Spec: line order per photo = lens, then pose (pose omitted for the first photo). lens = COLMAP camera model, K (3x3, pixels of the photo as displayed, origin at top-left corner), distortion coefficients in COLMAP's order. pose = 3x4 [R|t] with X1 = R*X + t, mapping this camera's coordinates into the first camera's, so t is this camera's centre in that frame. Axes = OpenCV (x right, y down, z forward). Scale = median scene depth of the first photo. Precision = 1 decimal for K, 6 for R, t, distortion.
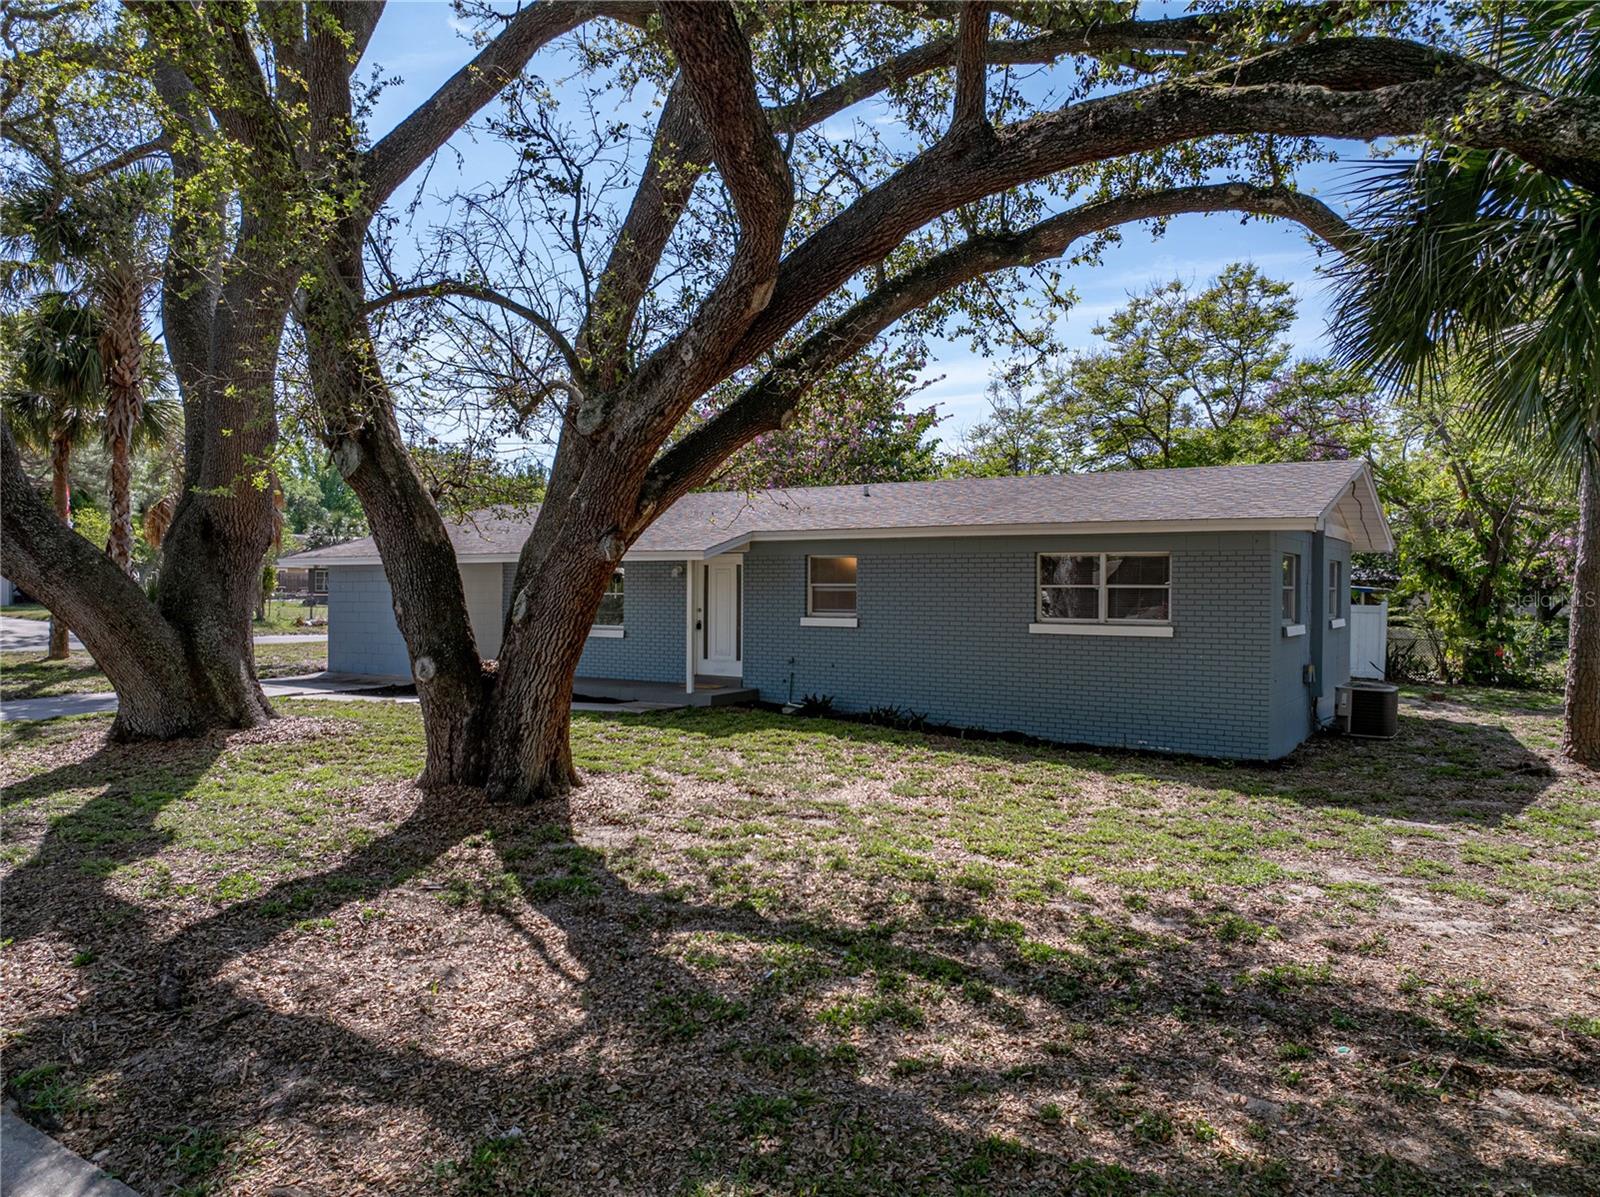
lens RADIAL K [[1127.6, 0, 796.3], [0, 1127.6, 607.4], [0, 0, 1]] dist [0.003791, -0.043871]
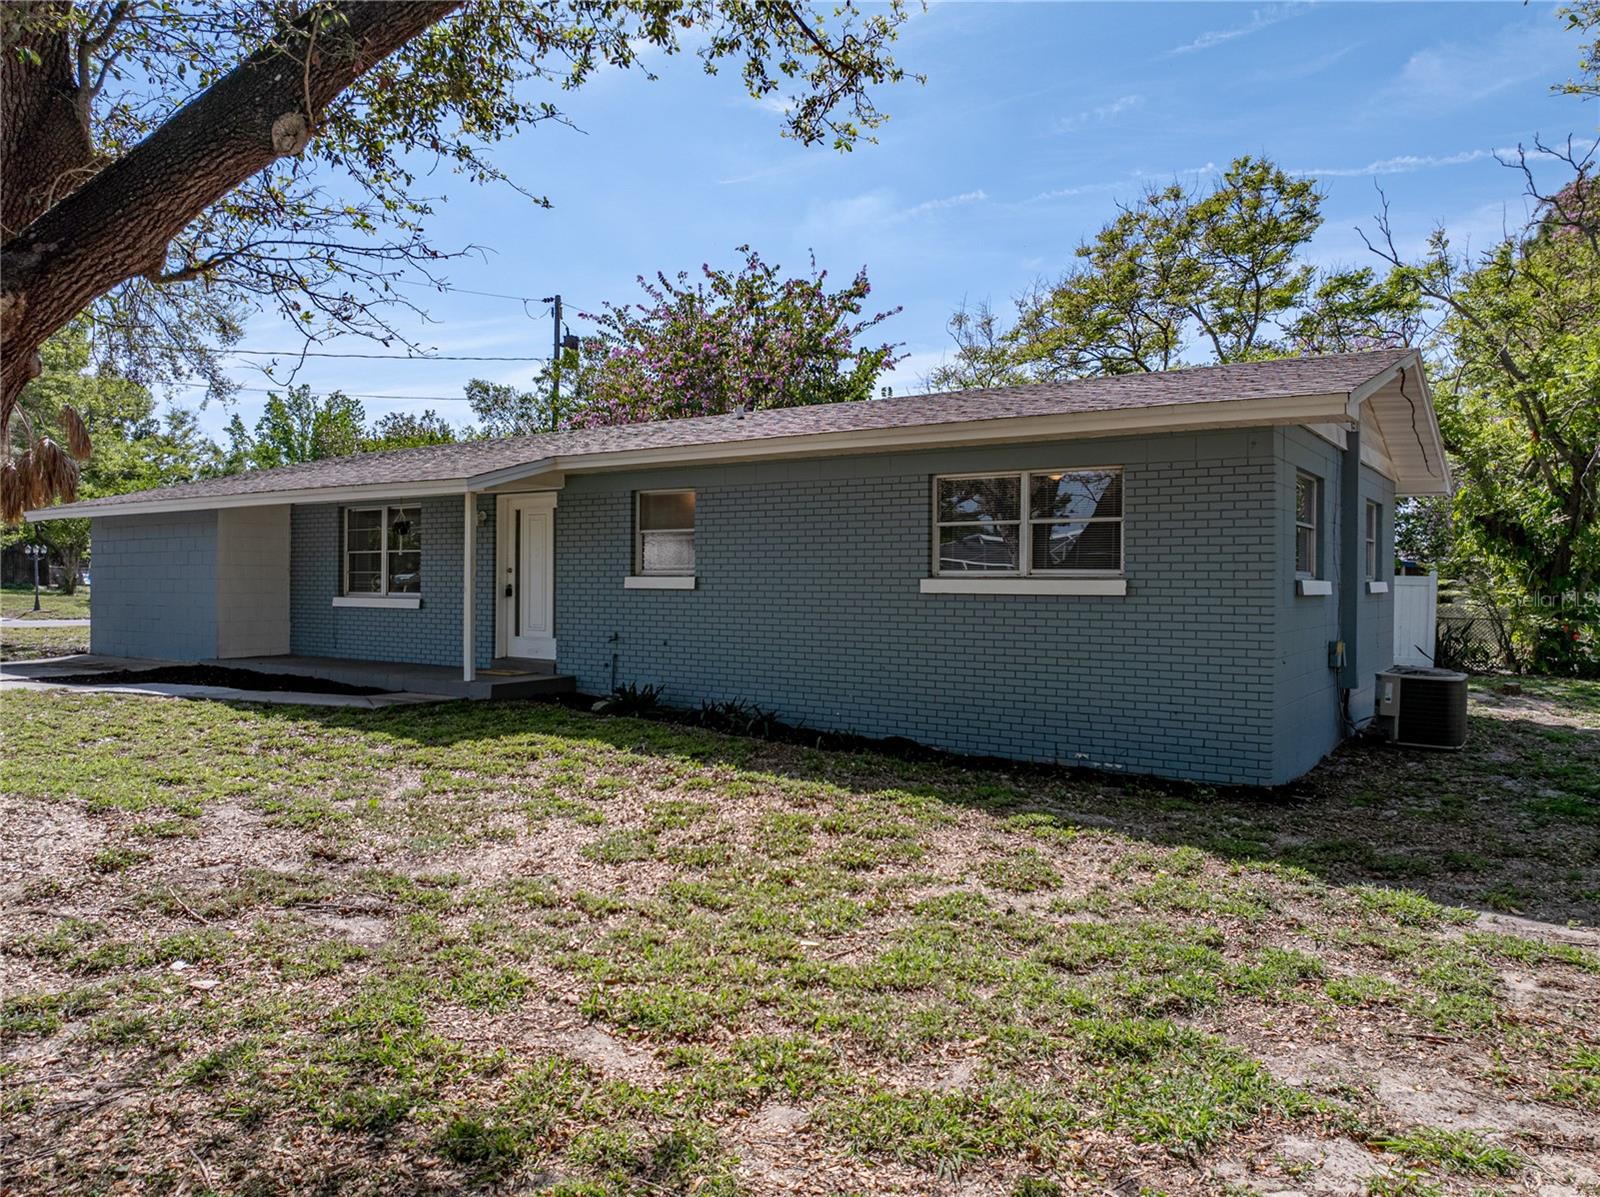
lens RADIAL K [[1107.7, 0, 800.0], [0, 1107.7, 598.5], [0, 0, 1]] dist [-0.021153, 0.002605]
pose [[0.999594, 0.000263, -0.028484, 0.130130], [-0.000390, 0.999990, -0.004430, 0.024746], [0.028483, 0.004439, 0.999584, 0.282275]]
